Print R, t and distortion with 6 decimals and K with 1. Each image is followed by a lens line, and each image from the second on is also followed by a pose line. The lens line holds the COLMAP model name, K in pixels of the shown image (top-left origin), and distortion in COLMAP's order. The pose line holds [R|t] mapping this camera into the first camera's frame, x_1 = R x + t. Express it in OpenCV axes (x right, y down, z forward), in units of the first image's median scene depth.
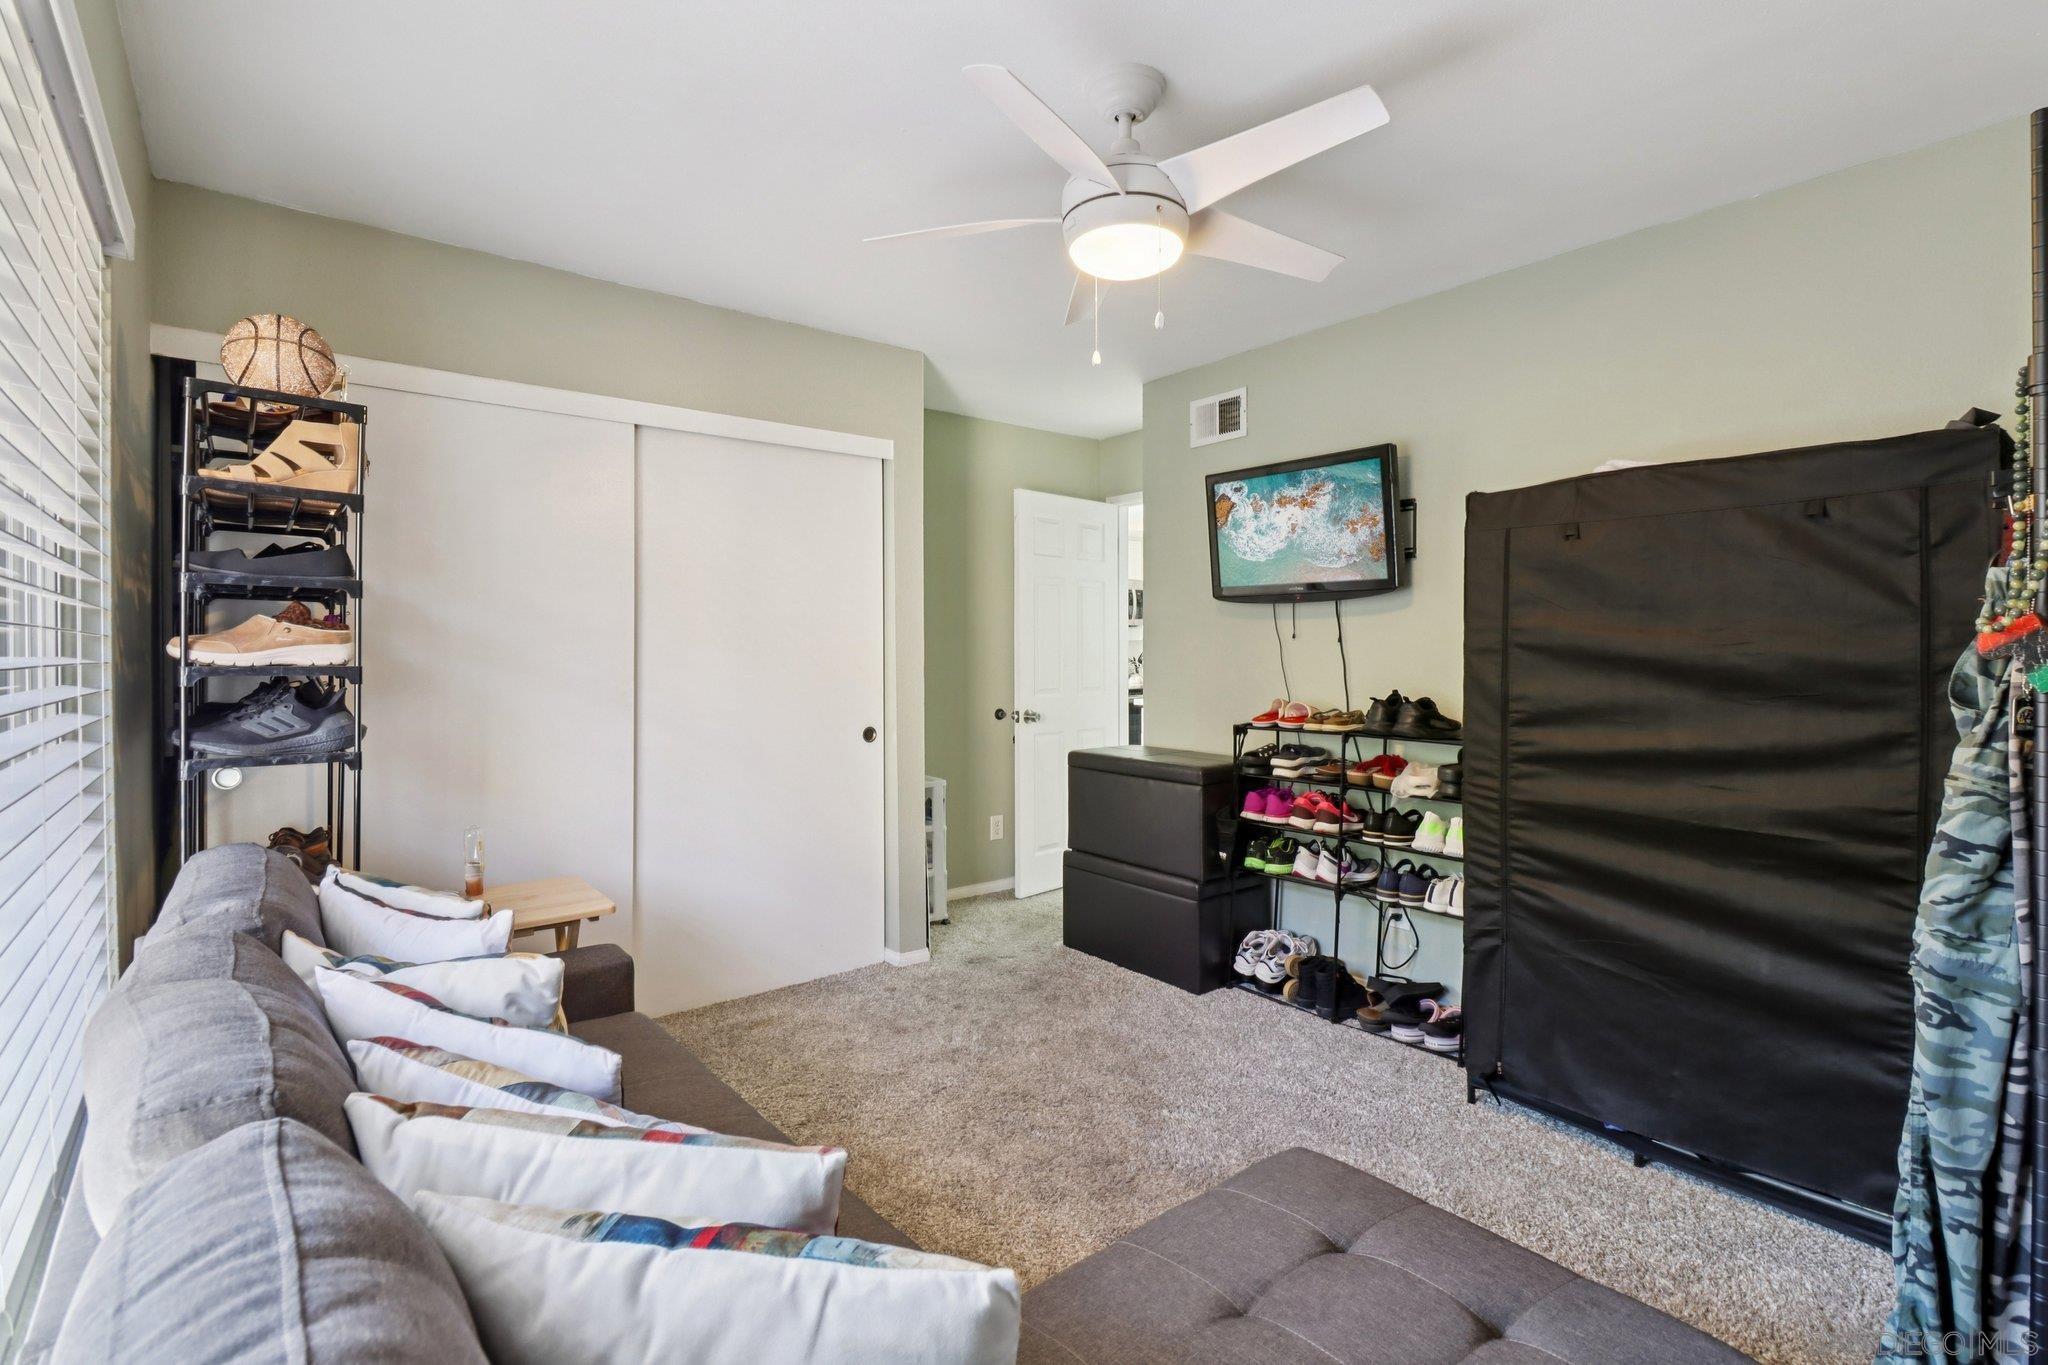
lens RADIAL K [[970.1, 0, 1024.0], [0, 970.1, 682.5], [0, 0, 1]] dist [-0.000749, -0.000089]
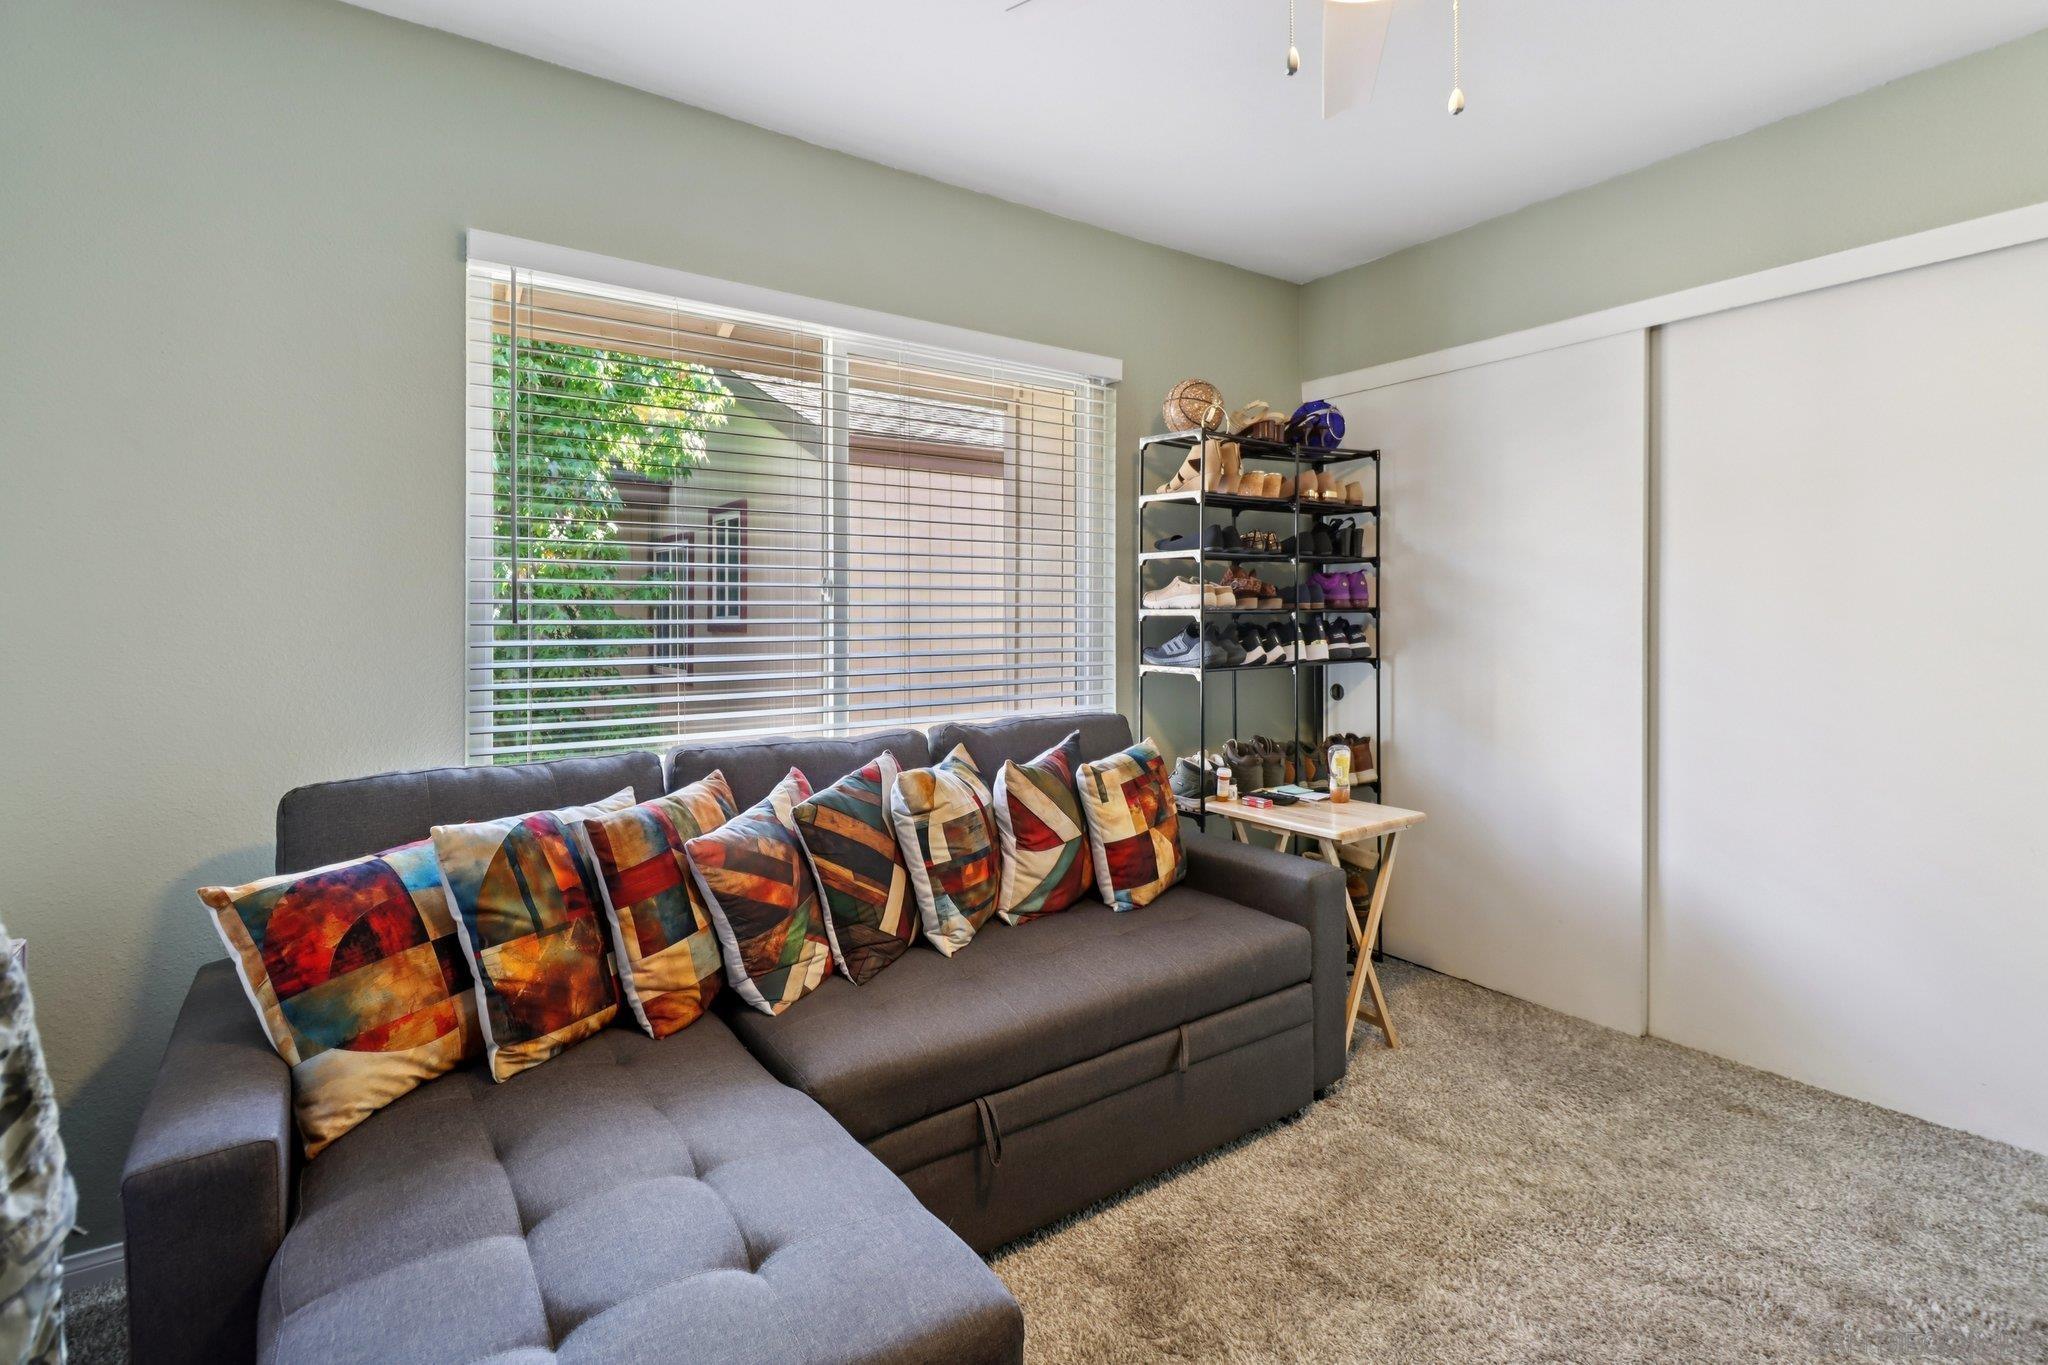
lens RADIAL K [[970.2, 0, 1024.0], [0, 970.2, 603.2], [0, 0, 1]] dist [0.003589, -0.000274]
pose [[-0.046692, -0.007800, -0.998879, 0.477413], [-0.021444, 0.999747, -0.006805, -0.006482], [0.998679, 0.021102, -0.046847, 0.497140]]
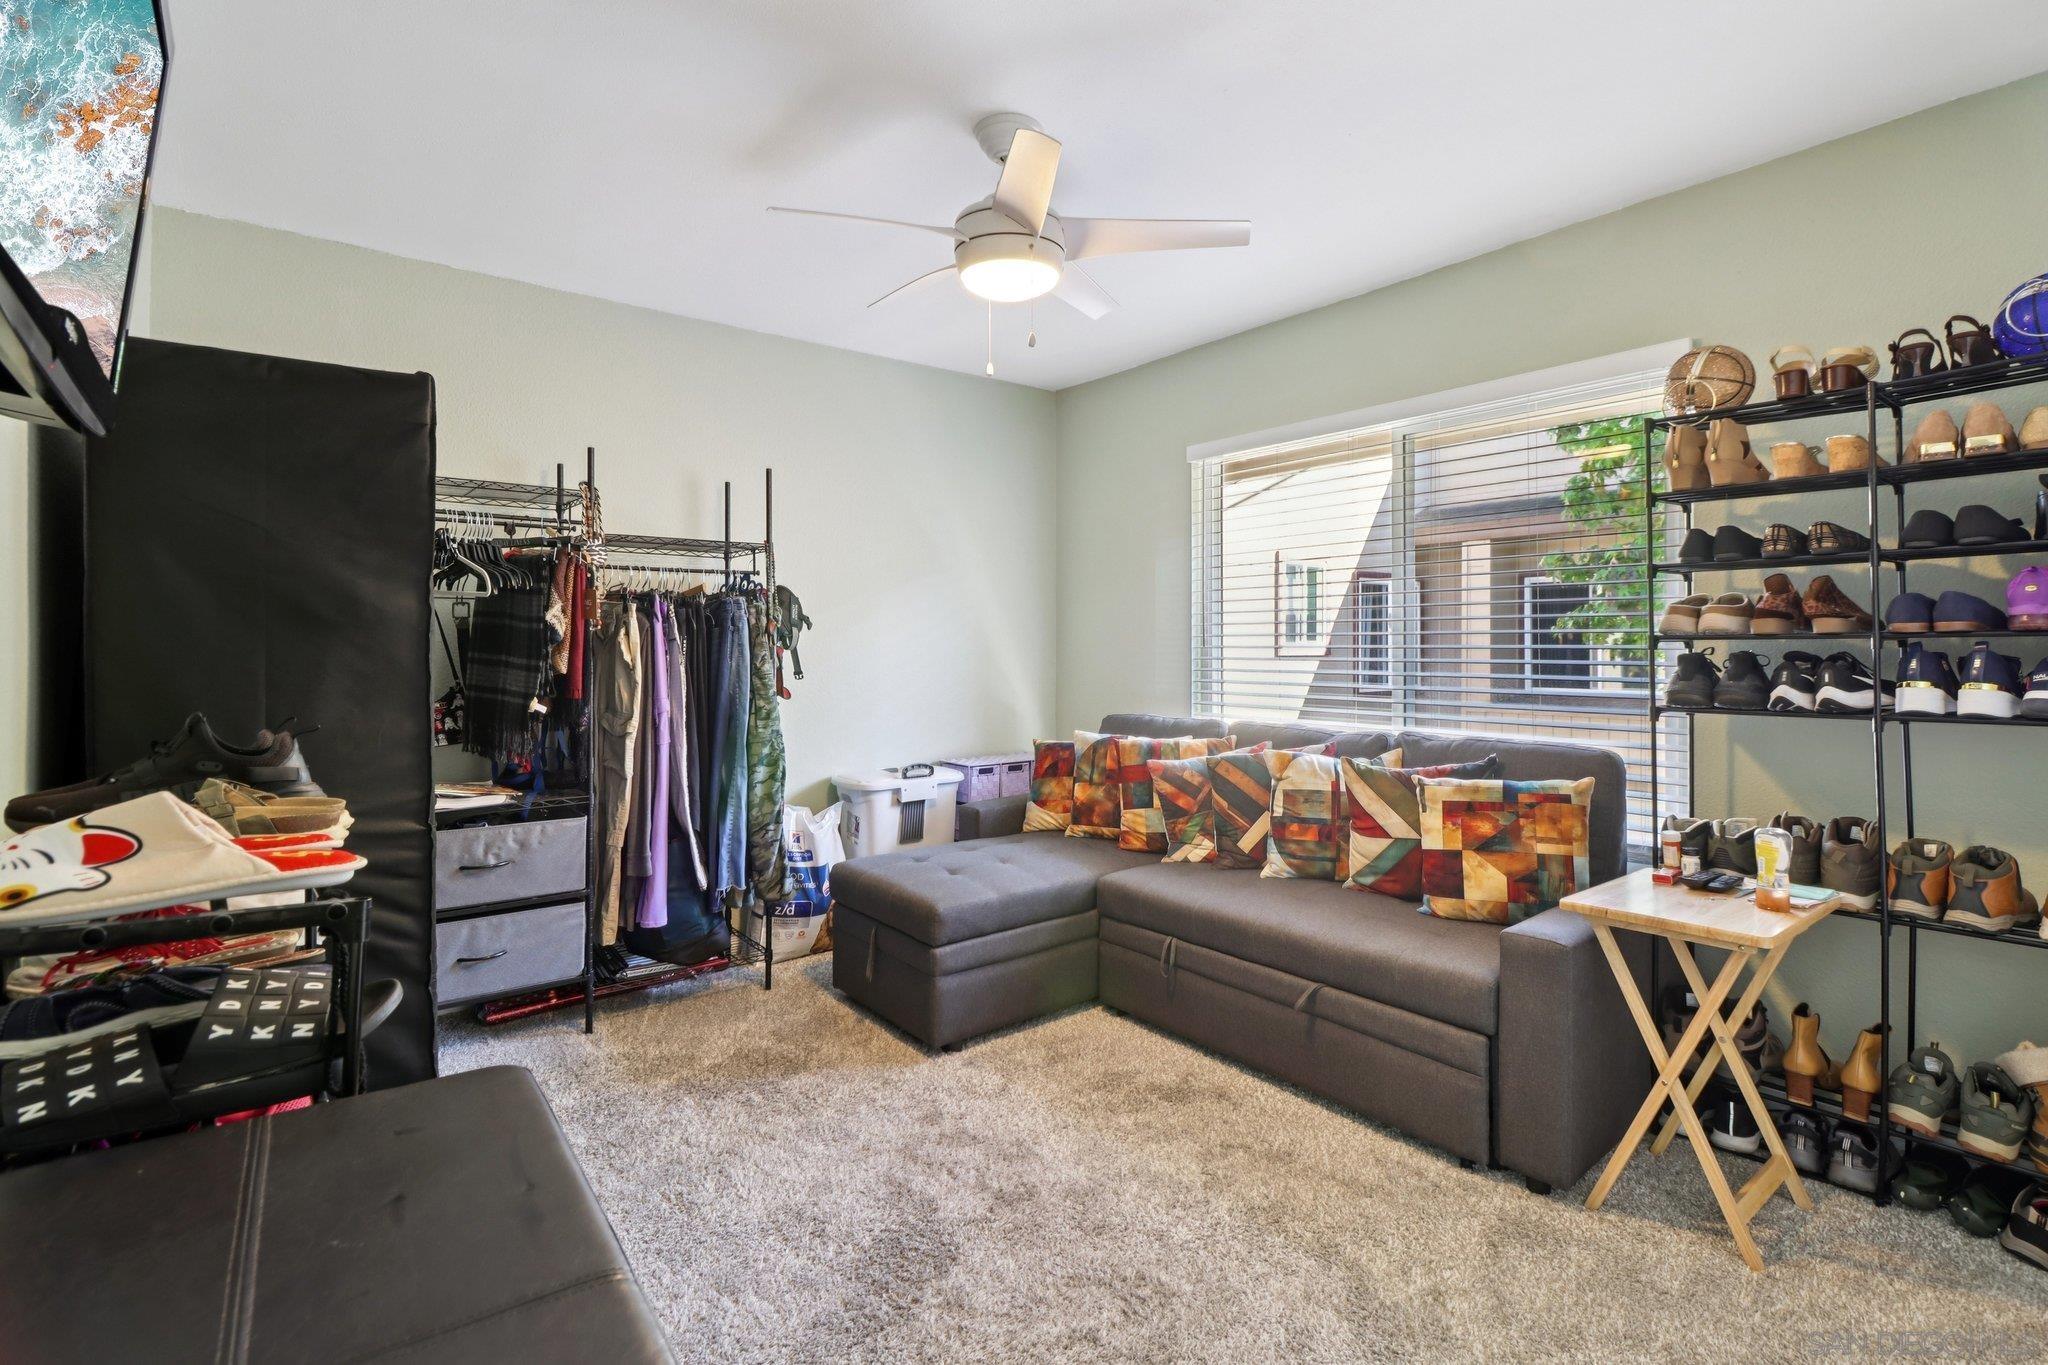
lens RADIAL K [[958.6, 0, 1051.1], [0, 958.6, 645.9], [0, 0, 1]] dist [-0.001251, -0.000287]
pose [[-0.999922, 0.002992, -0.012102, 0.040319], [0.002720, 0.999743, 0.022484, -0.019571], [0.012166, 0.022450, -0.999674, 1.351007]]
